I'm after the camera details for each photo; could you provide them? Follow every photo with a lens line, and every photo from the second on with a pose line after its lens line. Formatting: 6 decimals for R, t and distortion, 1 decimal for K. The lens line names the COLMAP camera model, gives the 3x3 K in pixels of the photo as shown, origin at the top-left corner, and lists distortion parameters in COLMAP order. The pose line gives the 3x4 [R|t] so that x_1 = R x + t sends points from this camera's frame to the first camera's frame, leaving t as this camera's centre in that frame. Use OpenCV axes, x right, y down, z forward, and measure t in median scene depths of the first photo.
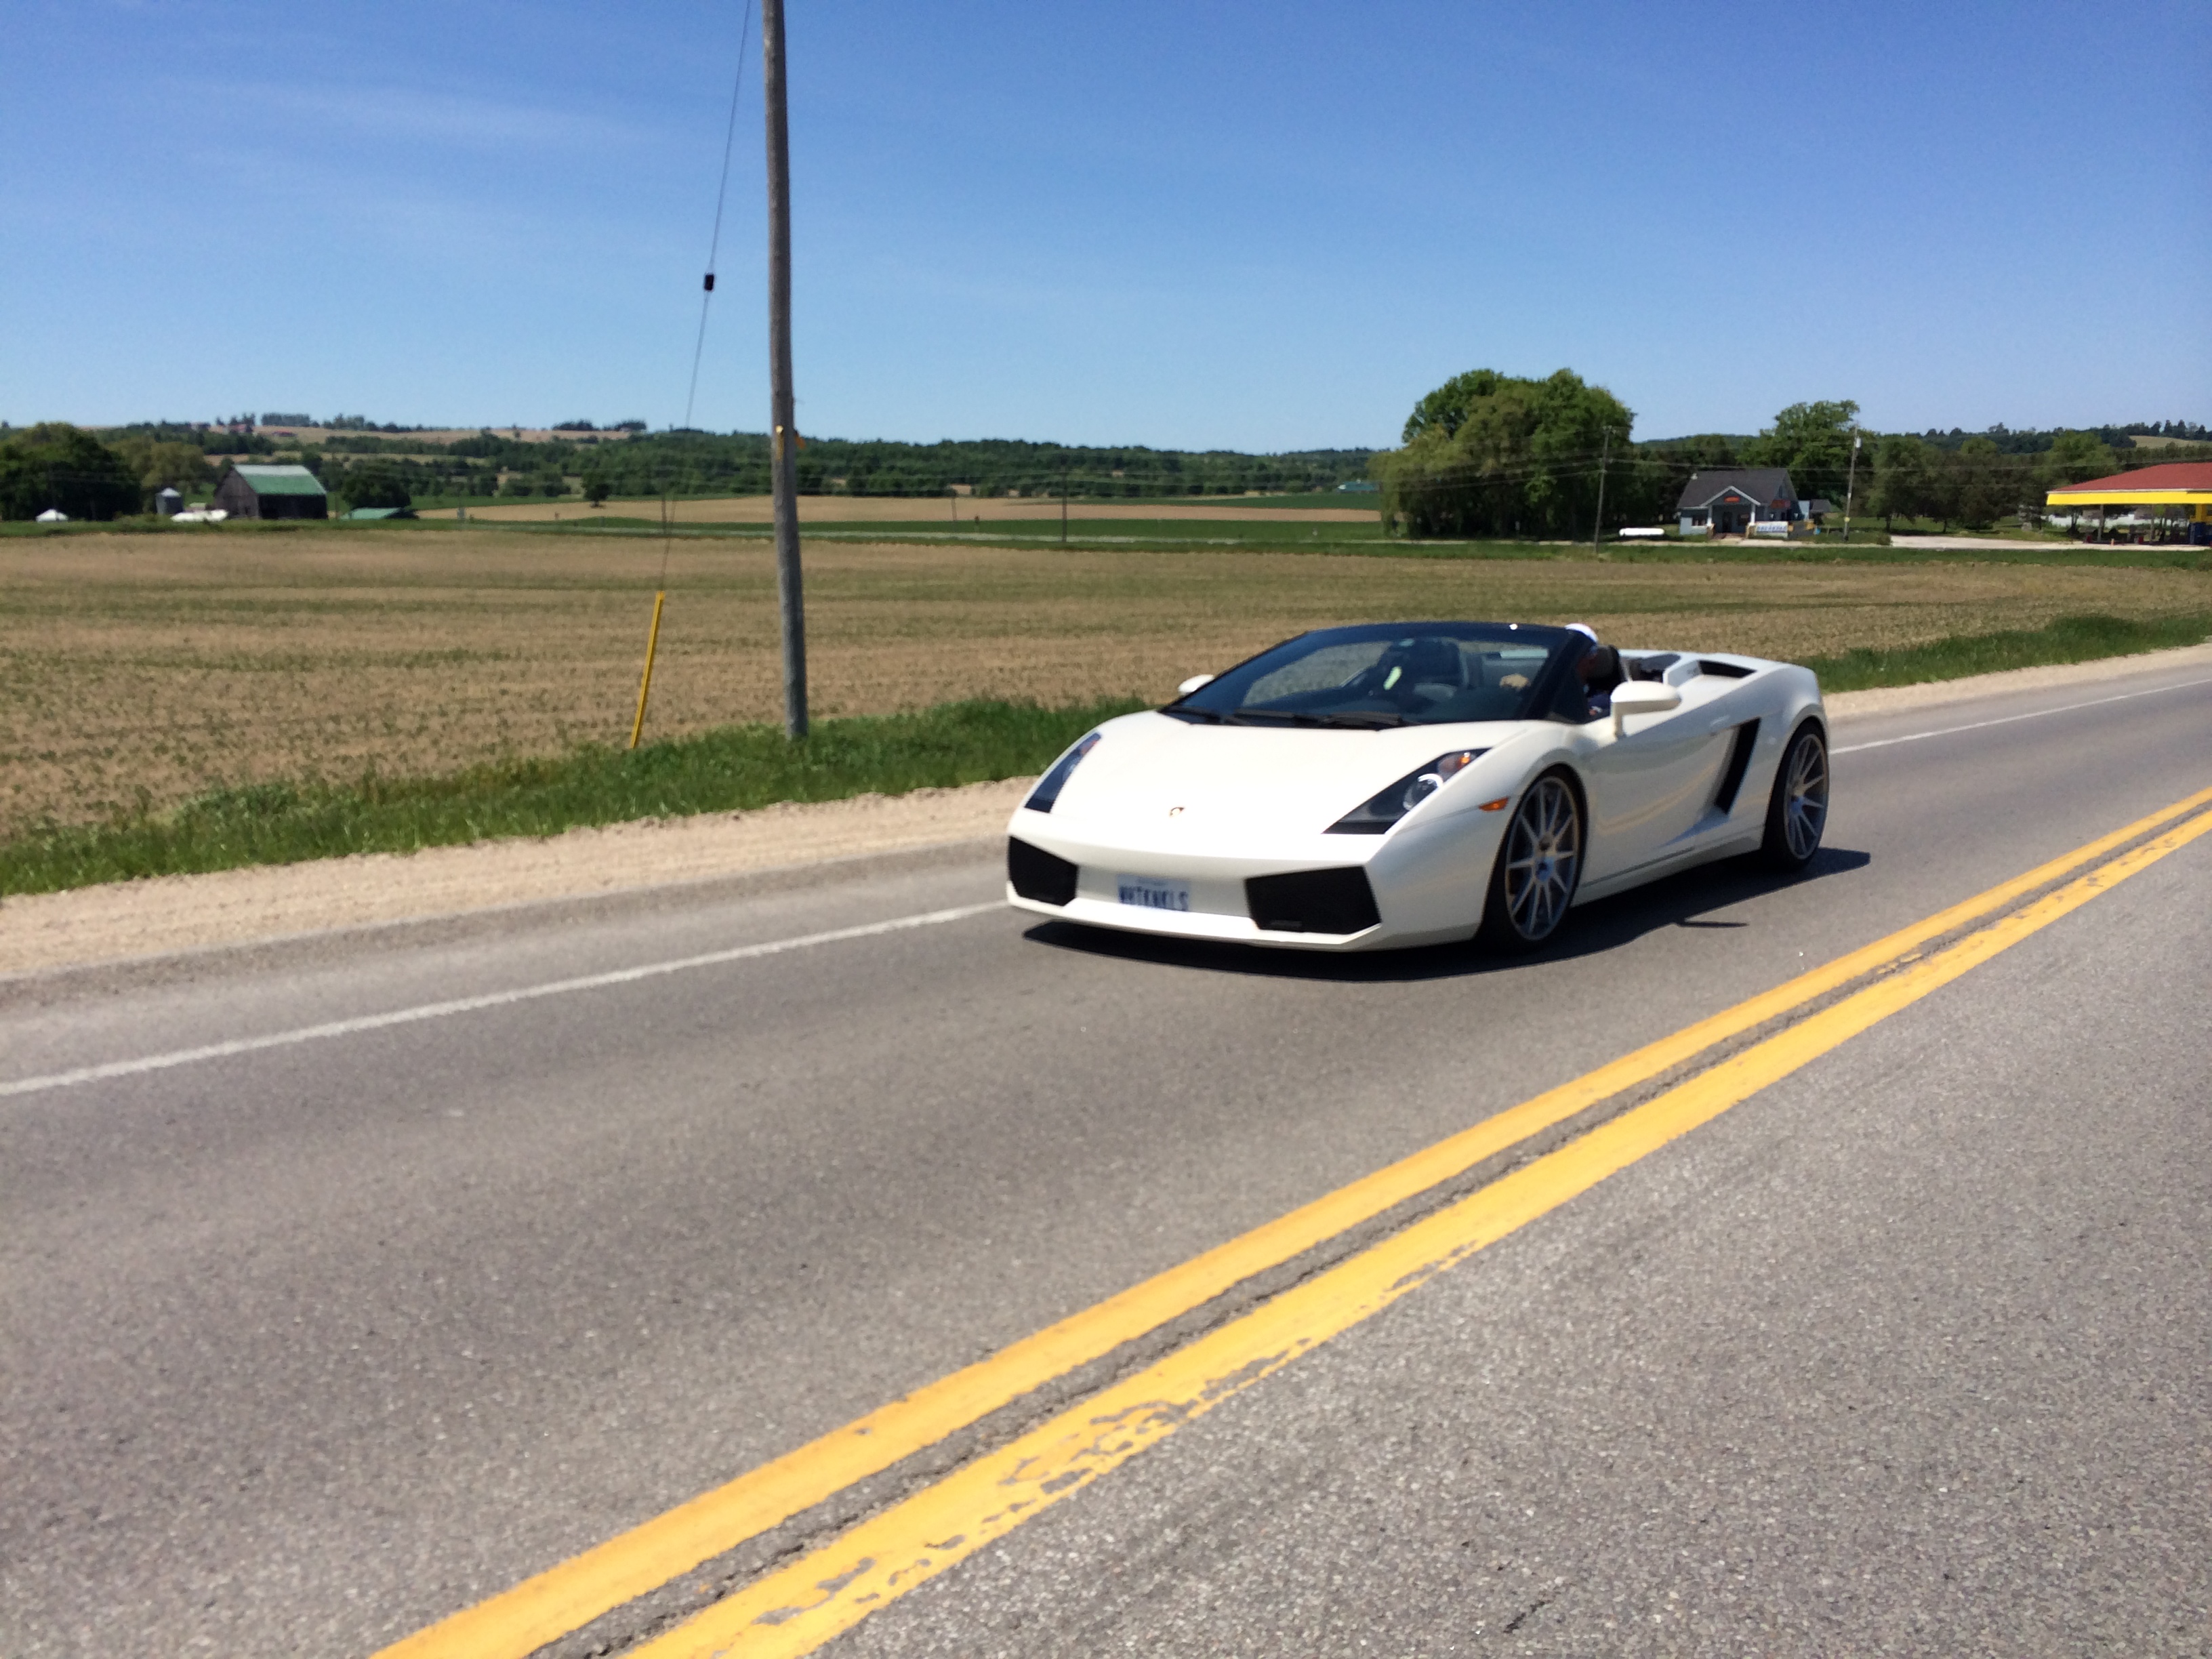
lens RADIAL K [[1947.8, 0, 1106.3], [0, 1947.8, 775.7], [0, 0, 1]] dist [0.078817, -0.133521]
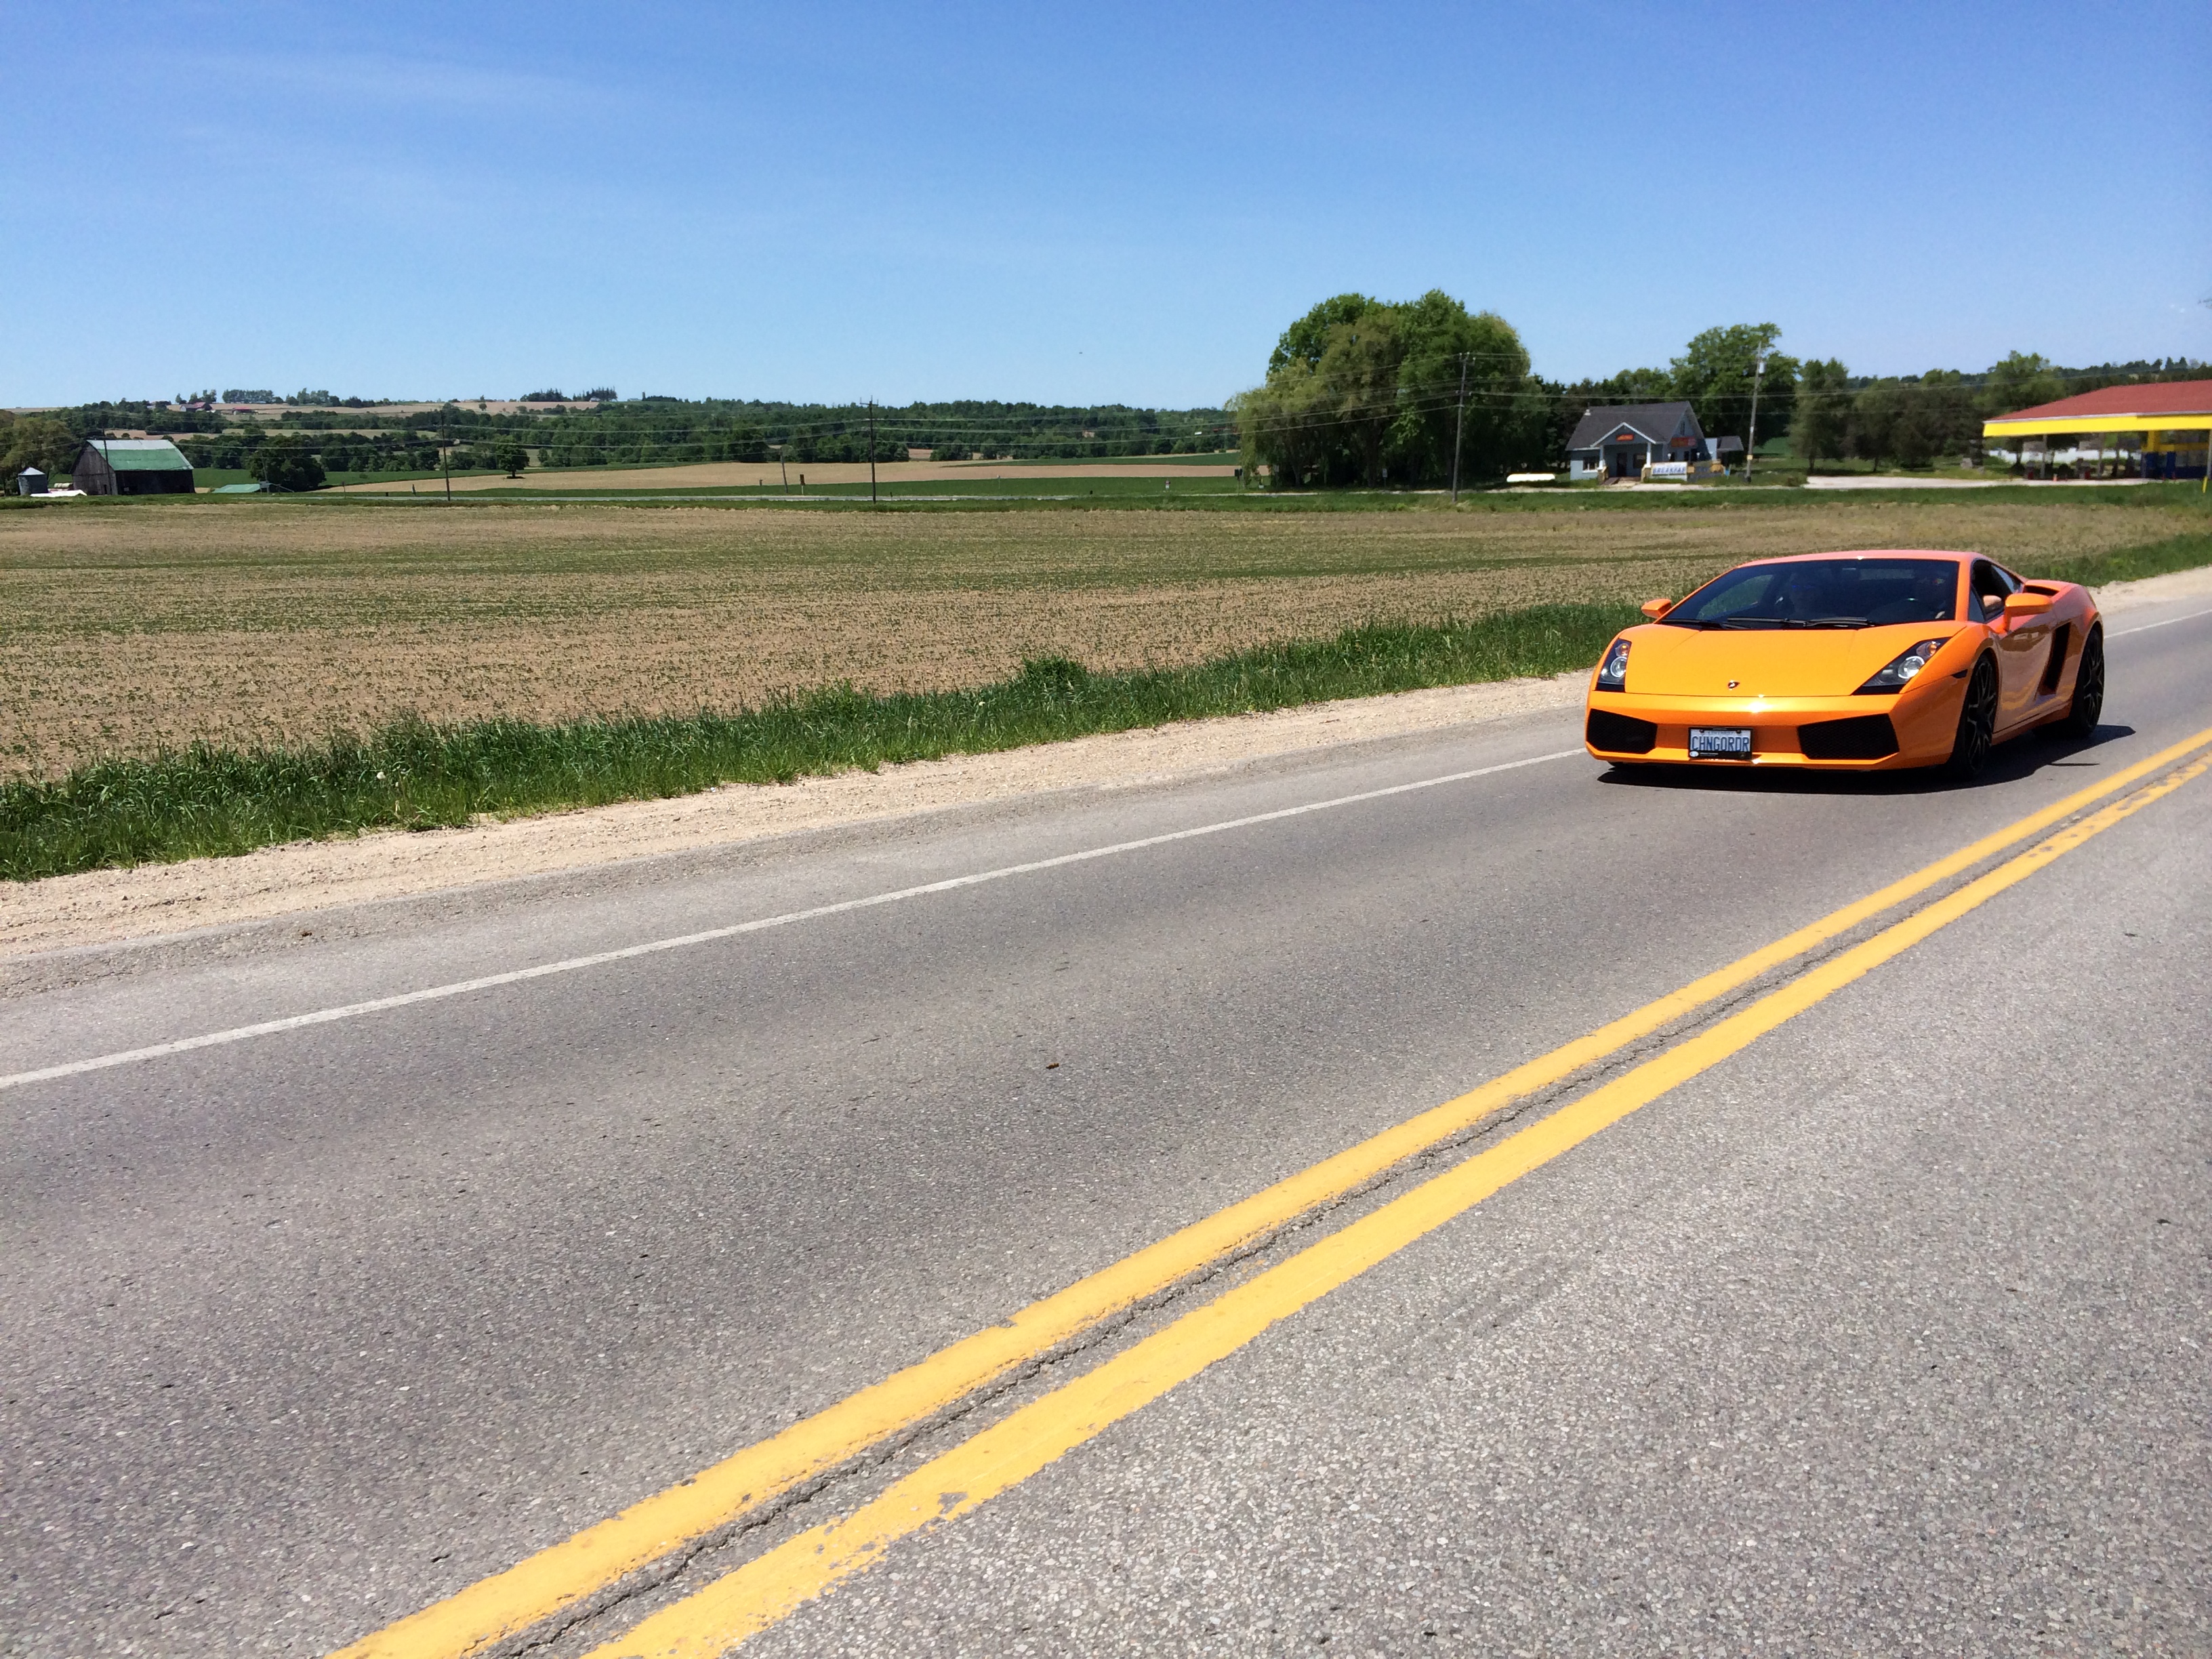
lens RADIAL K [[1953.7, 0, 1106.0], [0, 1953.7, 829.5], [0, 0, 1]] dist [0.077688, -0.140618]
pose [[0.999800, -0.019876, -0.002233, 0.072521], [0.019956, 0.998804, 0.044640, -0.008391], [0.001343, -0.044675, 0.999001, 0.096835]]
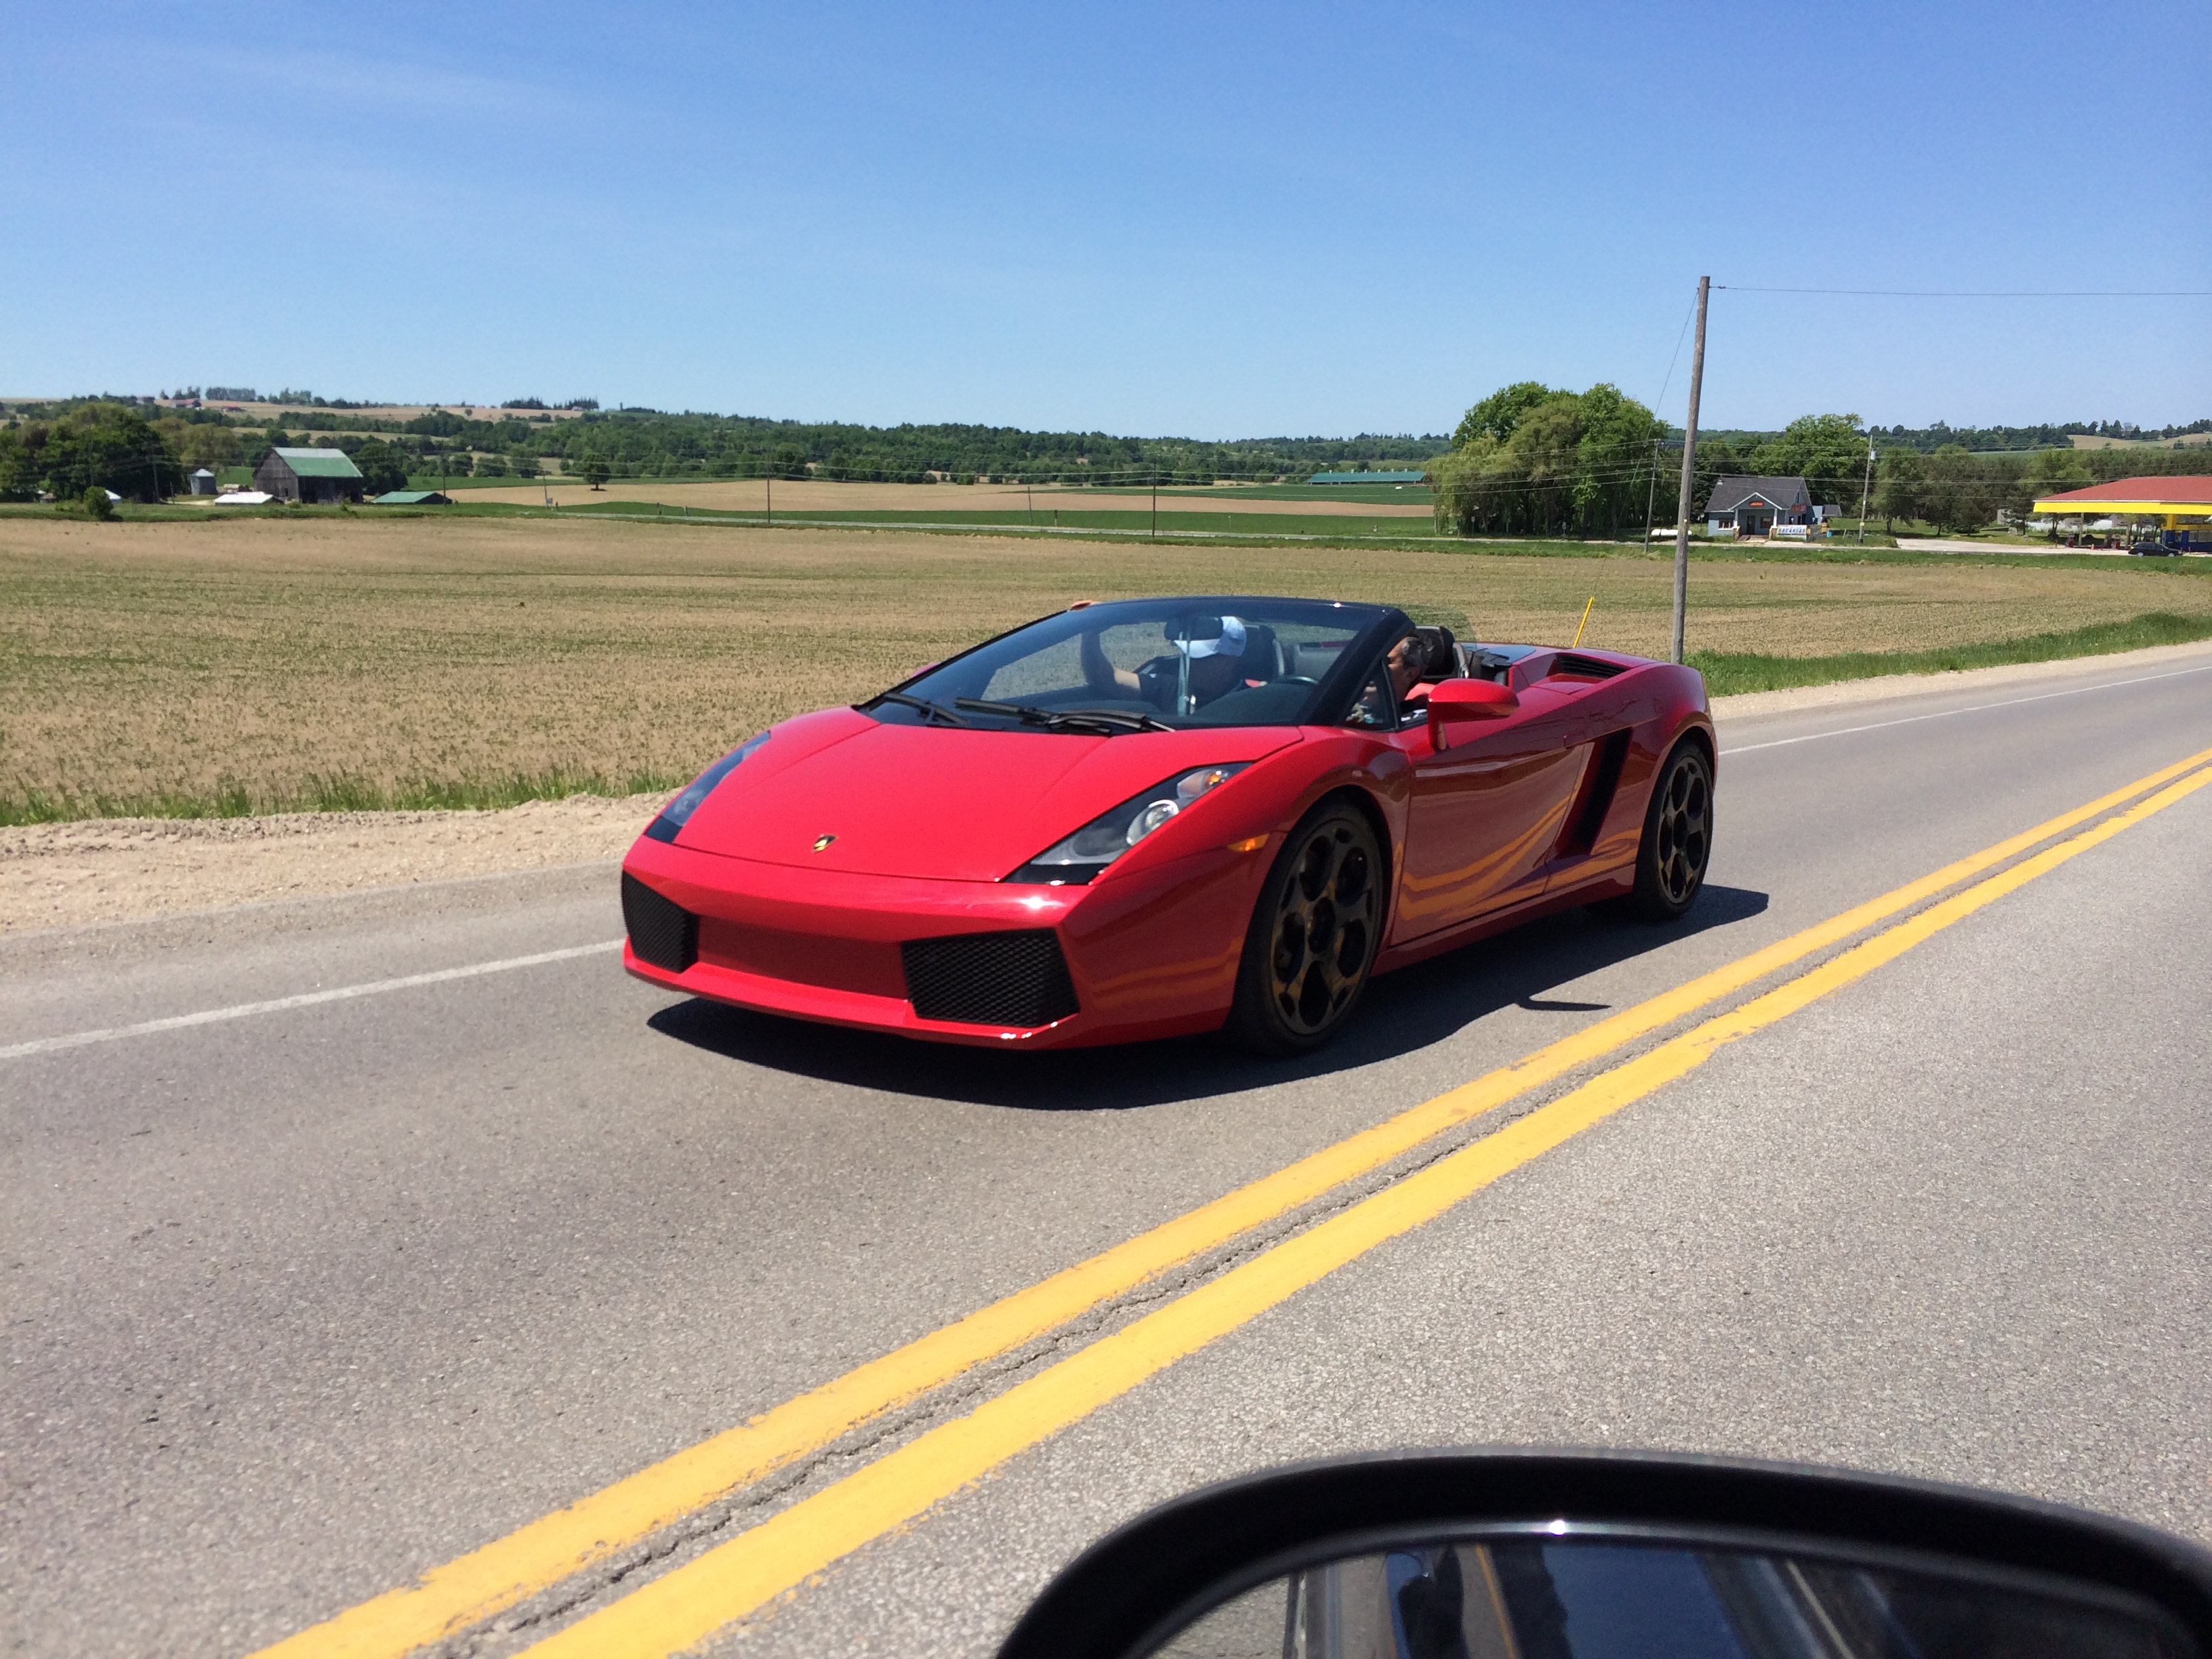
lens RADIAL K [[1953.7, 0, 1106.0], [0, 1953.7, 829.5], [0, 0, 1]] dist [0.077688, -0.140618]
pose [[0.999493, 0.006551, 0.031169, -0.071672], [-0.007600, 0.999405, 0.033649, 0.007638], [-0.030930, -0.033869, 0.998948, -0.095720]]
